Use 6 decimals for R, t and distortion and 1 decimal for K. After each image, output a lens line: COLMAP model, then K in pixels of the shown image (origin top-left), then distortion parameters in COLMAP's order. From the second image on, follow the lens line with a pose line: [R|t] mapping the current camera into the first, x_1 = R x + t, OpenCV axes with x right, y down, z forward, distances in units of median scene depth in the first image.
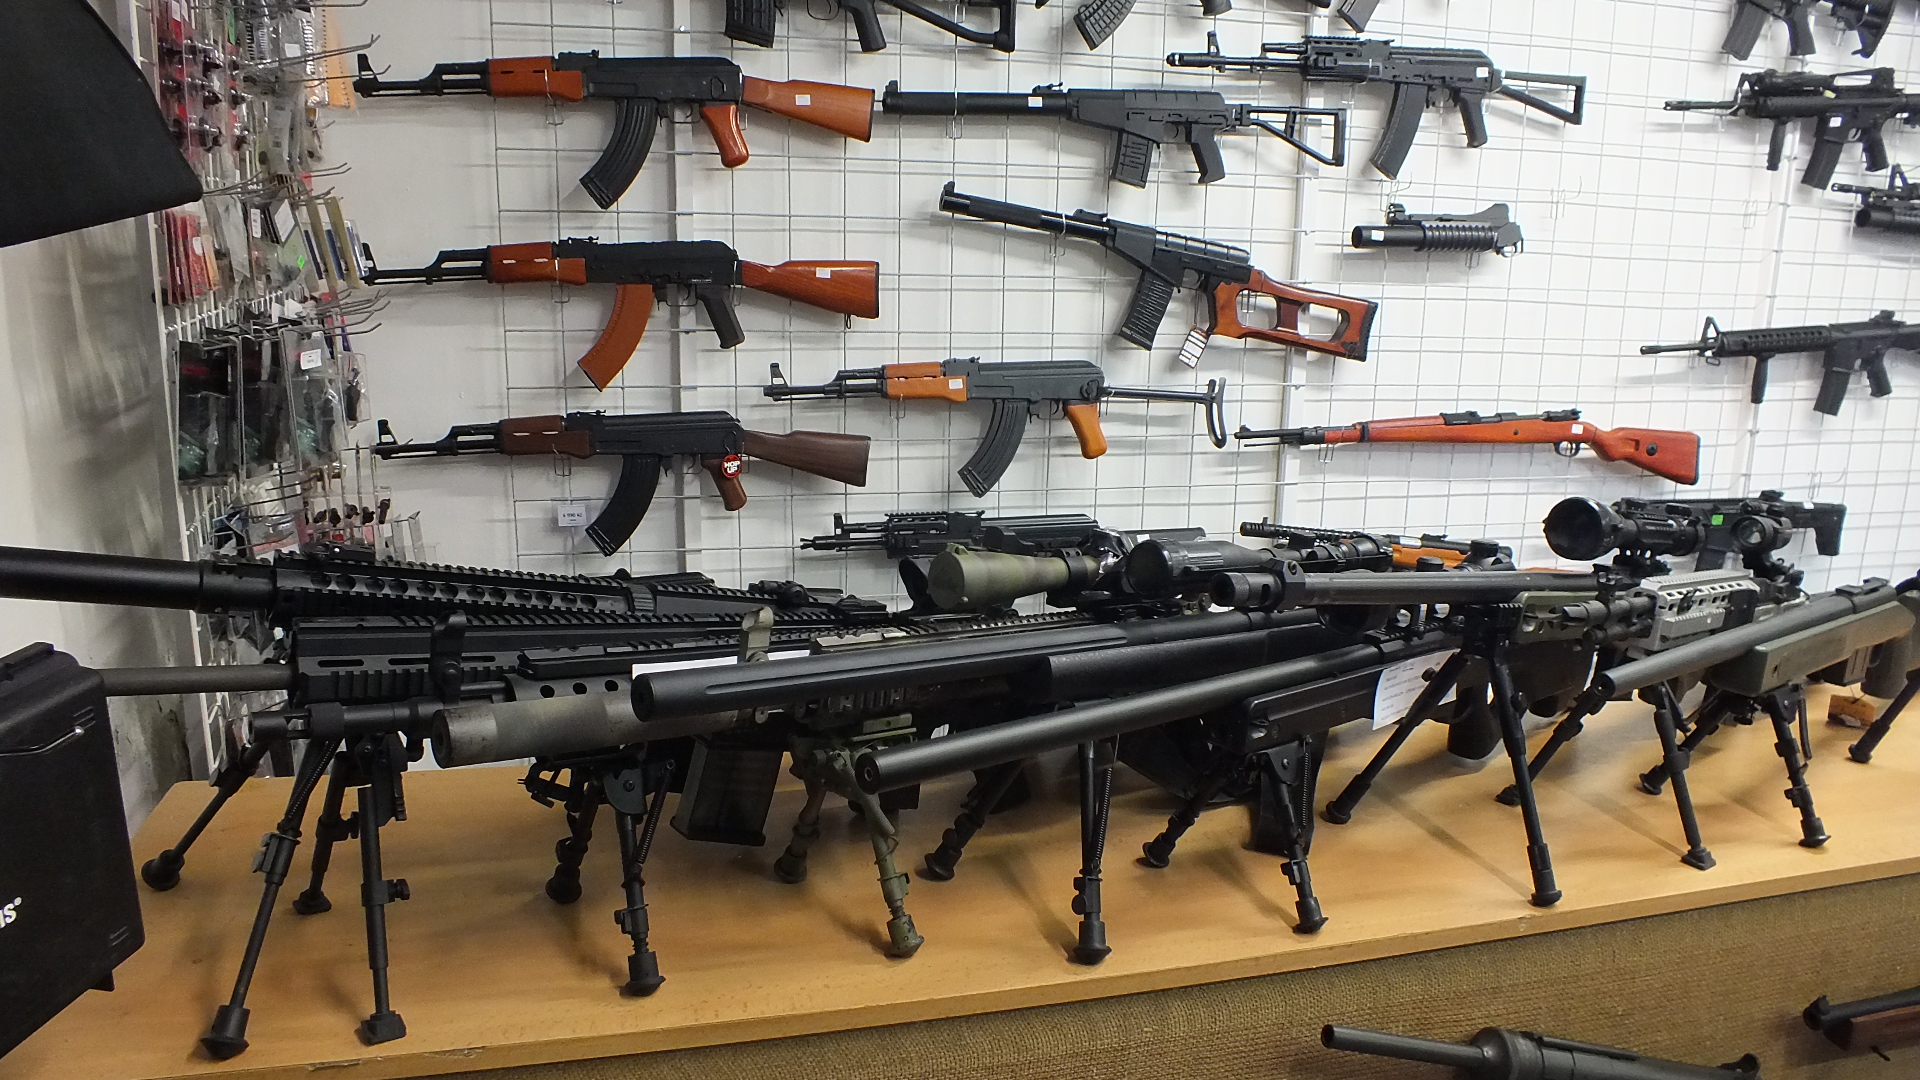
lens RADIAL K [[1420.0, 0, 960.0], [0, 1420.0, 540.0], [0, 0, 1]] dist [-0.058149, -0.000355]
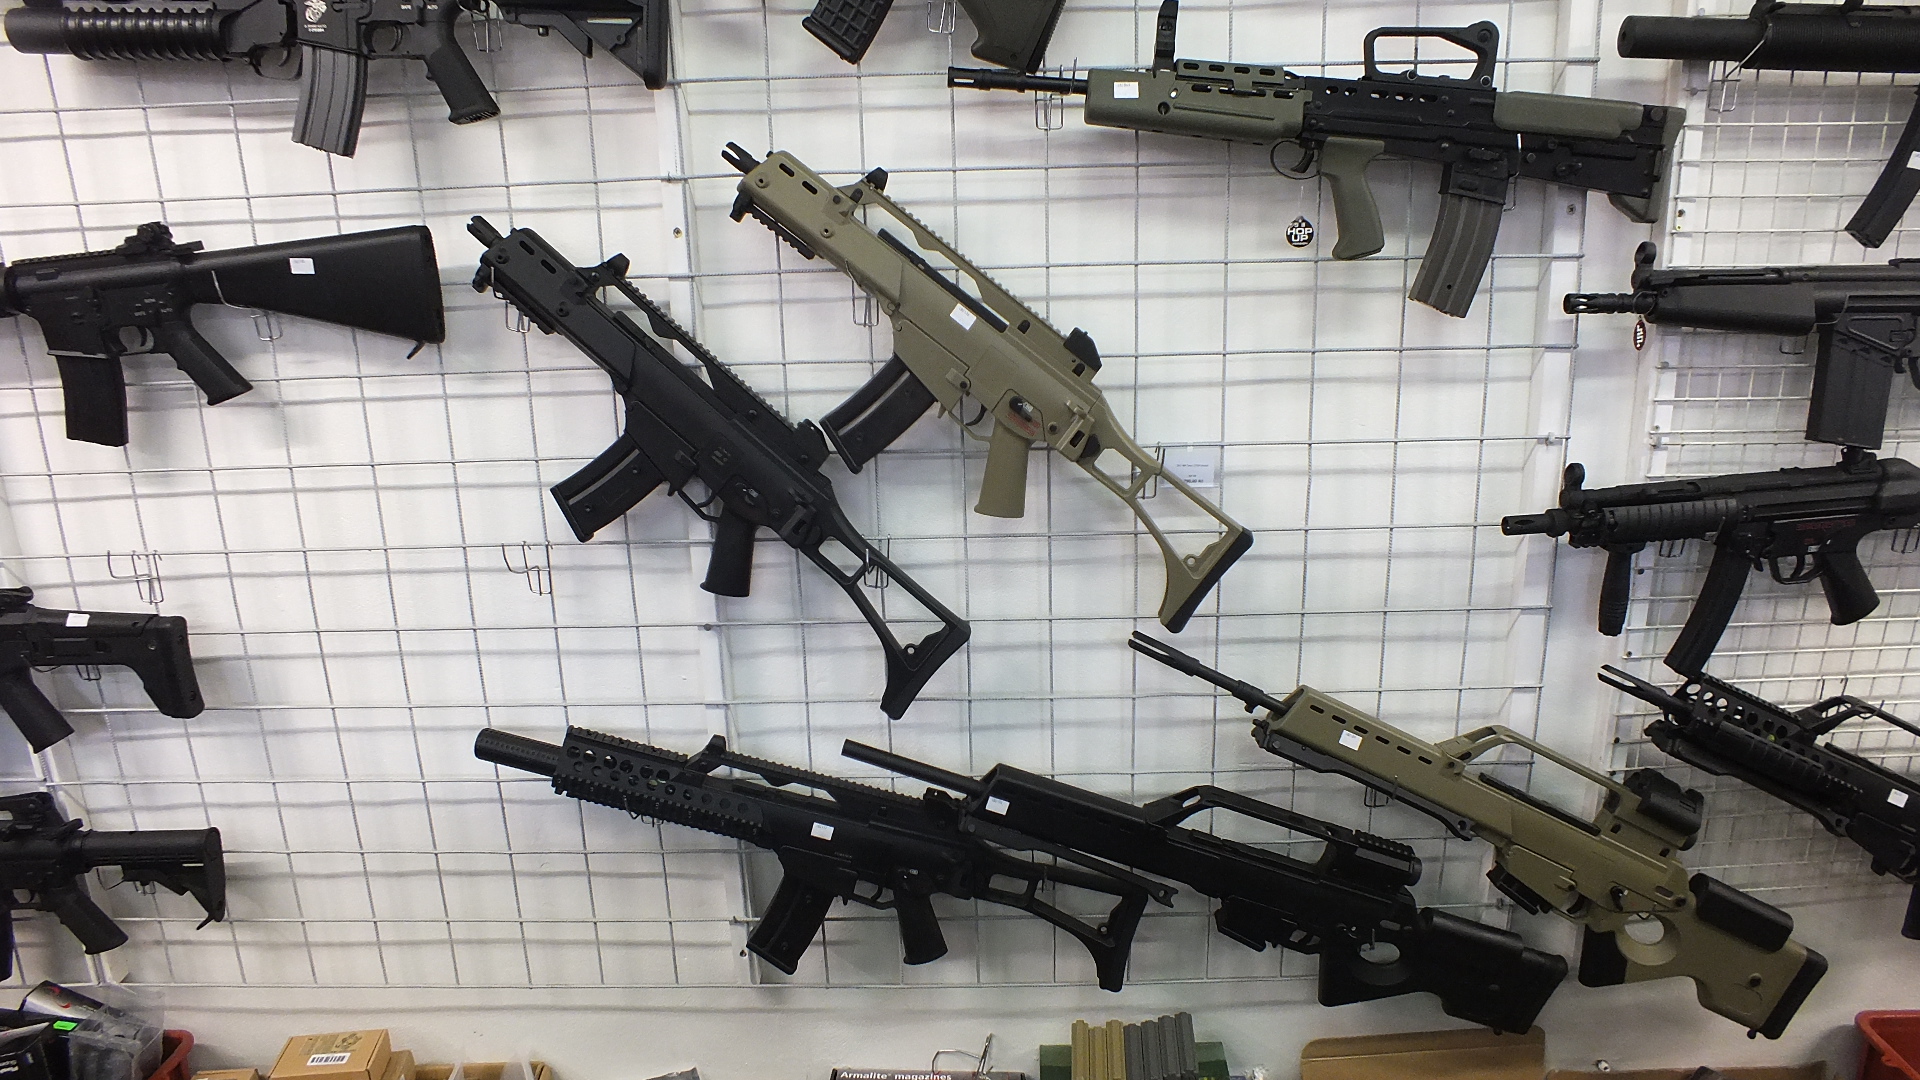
lens RADIAL K [[1318.3, 0, 960.0], [0, 1318.3, 540.0], [0, 0, 1]] dist [-0.007185, -0.001508]
pose [[0.942020, 0.035674, -0.333655, 1.085888], [-0.012592, 0.997391, 0.071088, -0.091963], [0.335321, -0.062765, 0.940011, 0.653928]]
